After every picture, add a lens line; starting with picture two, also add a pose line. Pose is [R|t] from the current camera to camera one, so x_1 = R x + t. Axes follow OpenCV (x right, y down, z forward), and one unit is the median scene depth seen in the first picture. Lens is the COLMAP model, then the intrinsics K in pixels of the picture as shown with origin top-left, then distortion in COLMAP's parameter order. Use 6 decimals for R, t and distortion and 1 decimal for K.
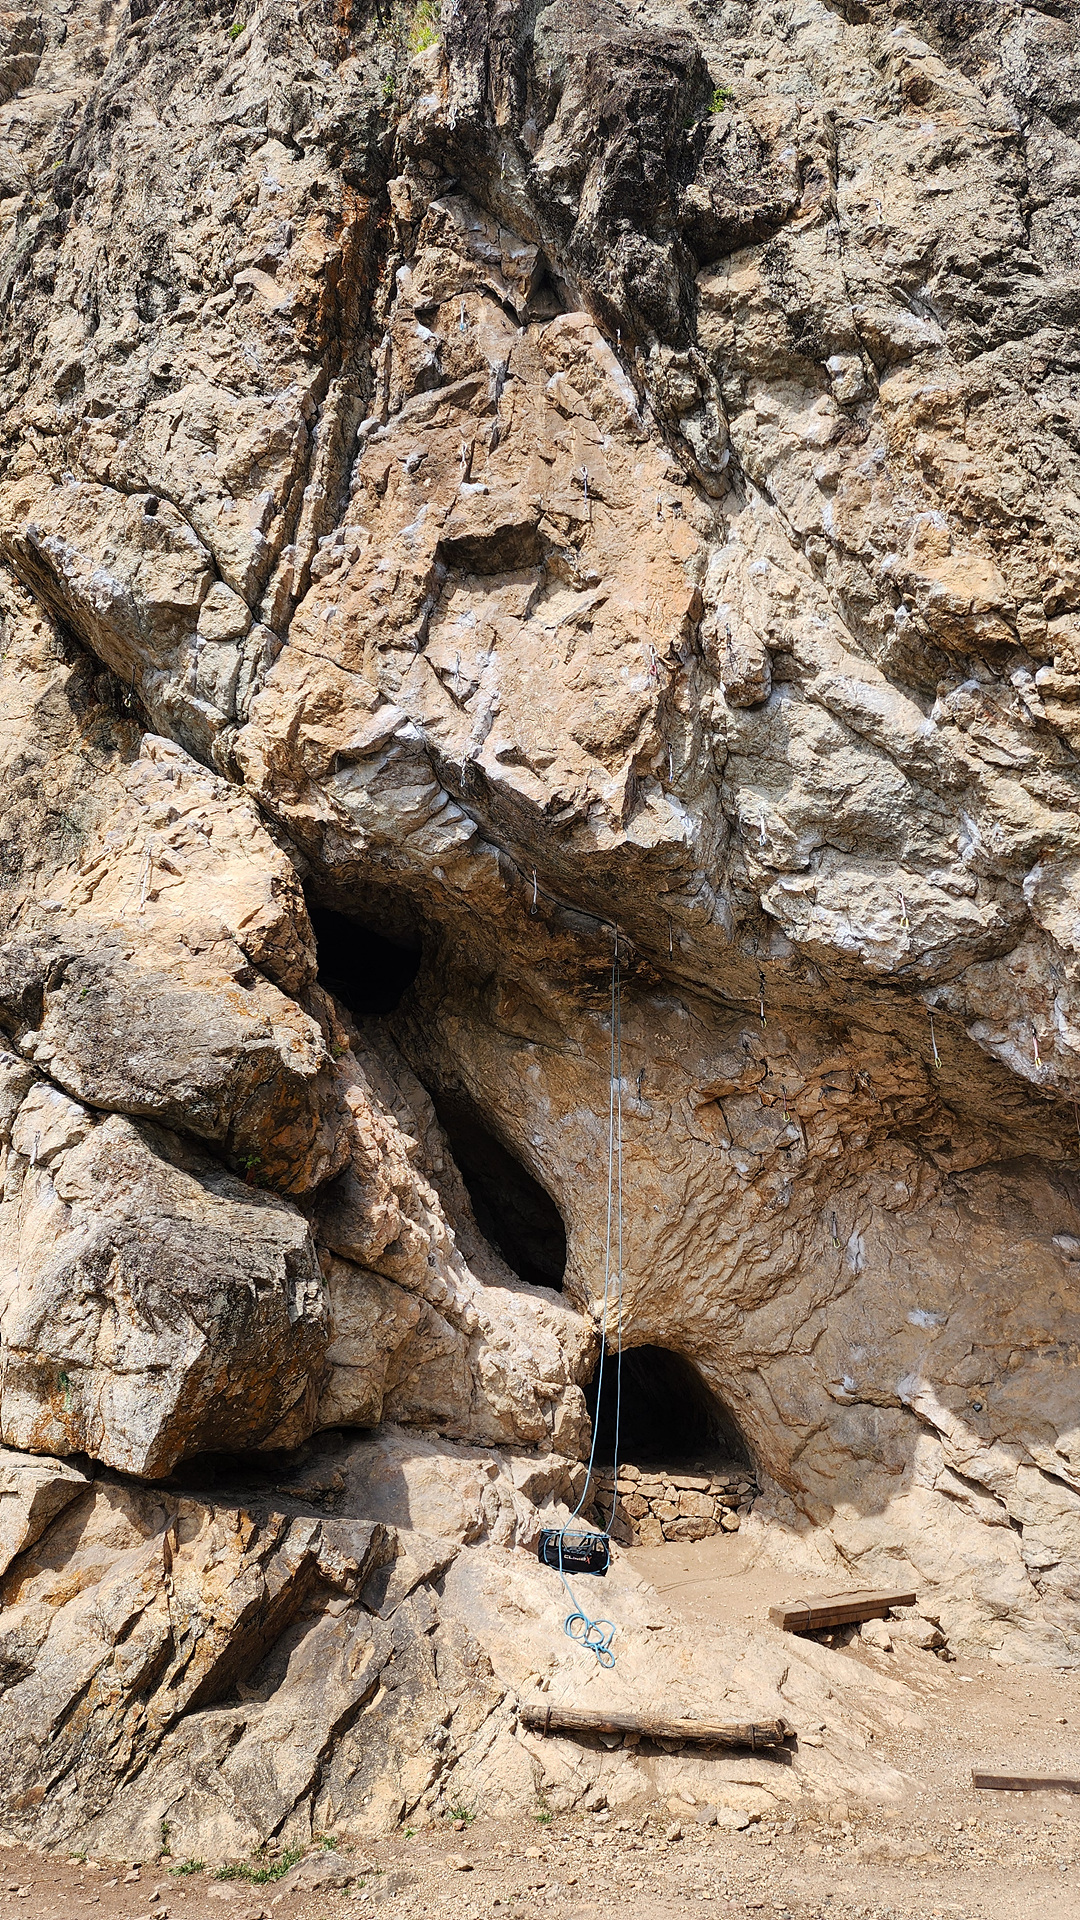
lens RADIAL K [[1312.0, 0, 540.0], [0, 1312.0, 960.0], [0, 0, 1]] dist [0.115254, -0.111216]
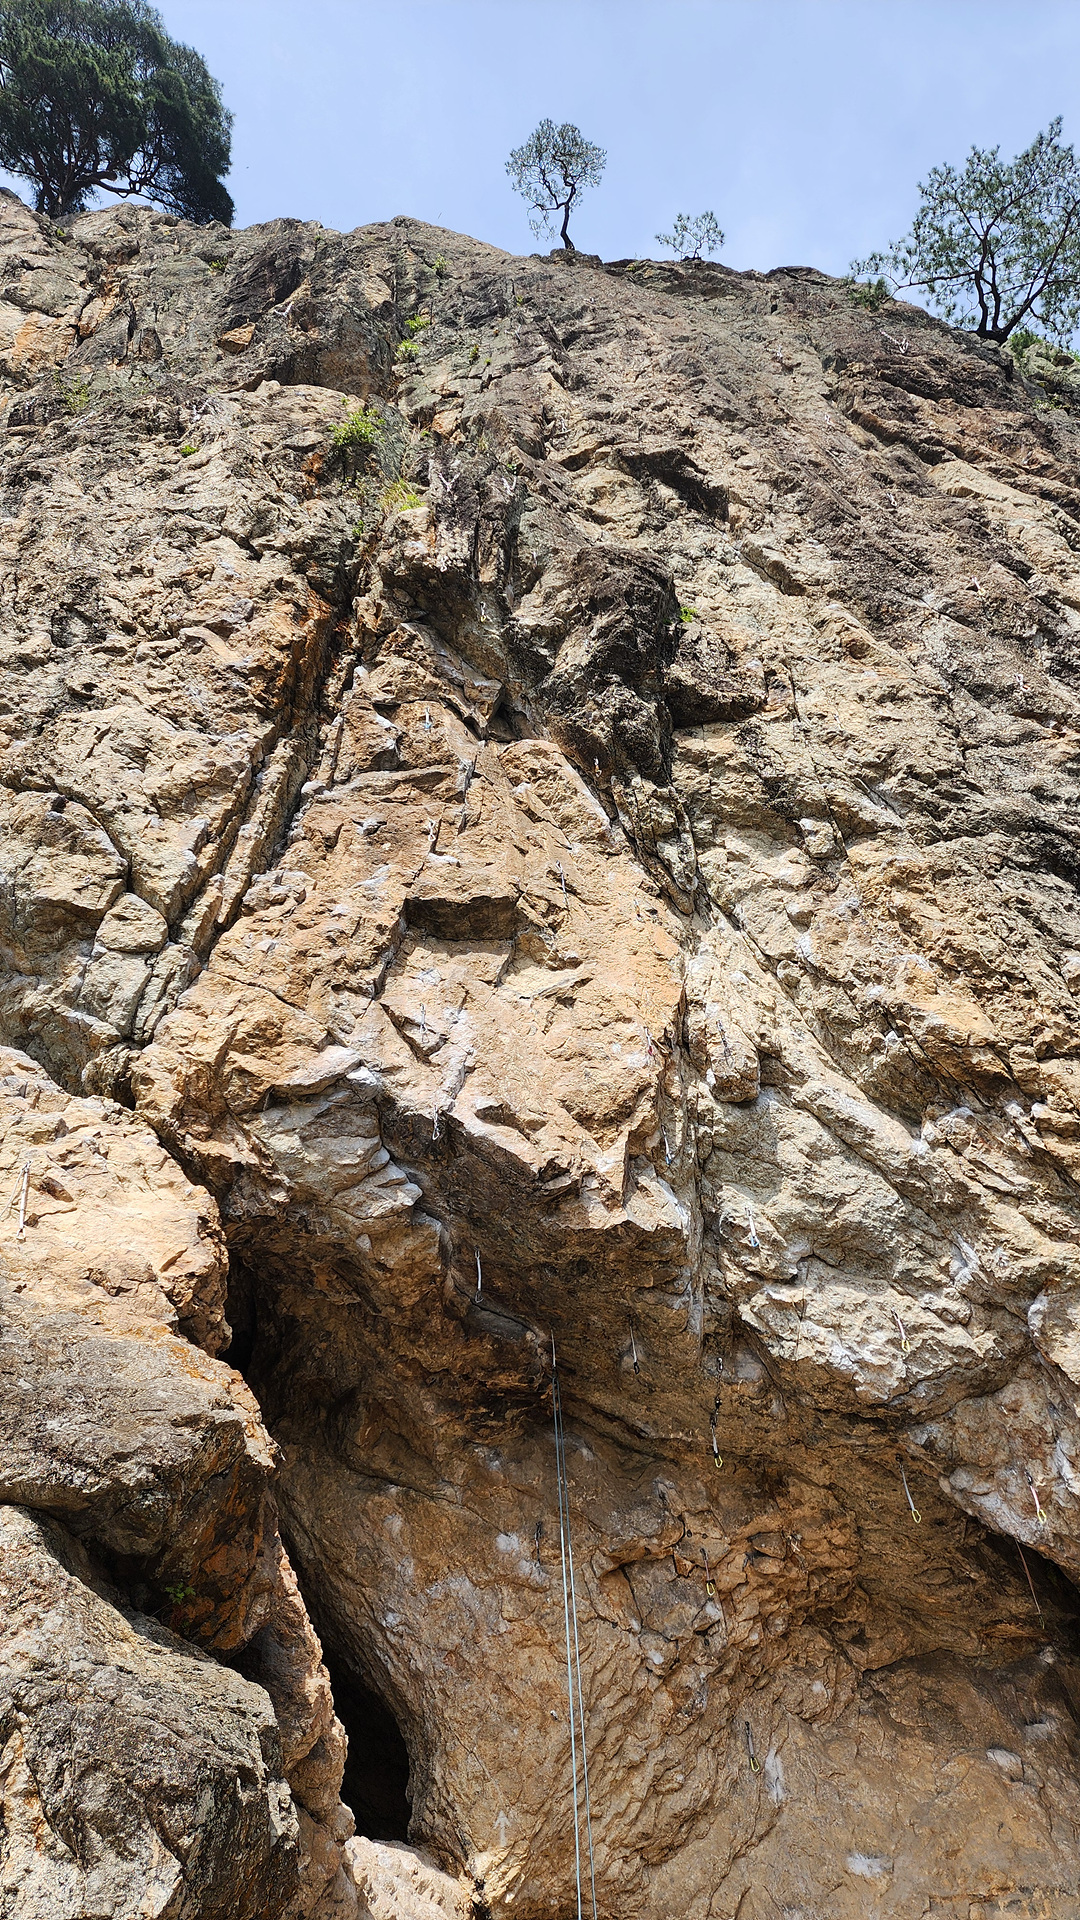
lens RADIAL K [[1312.0, 0, 540.0], [0, 1312.0, 960.0], [0, 0, 1]] dist [0.115254, -0.111216]
pose [[0.919060, 0.203767, 0.337355, -0.314157], [-0.058173, 0.916734, -0.395240, 0.101692], [-0.389802, 0.343624, 0.854387, 0.171380]]
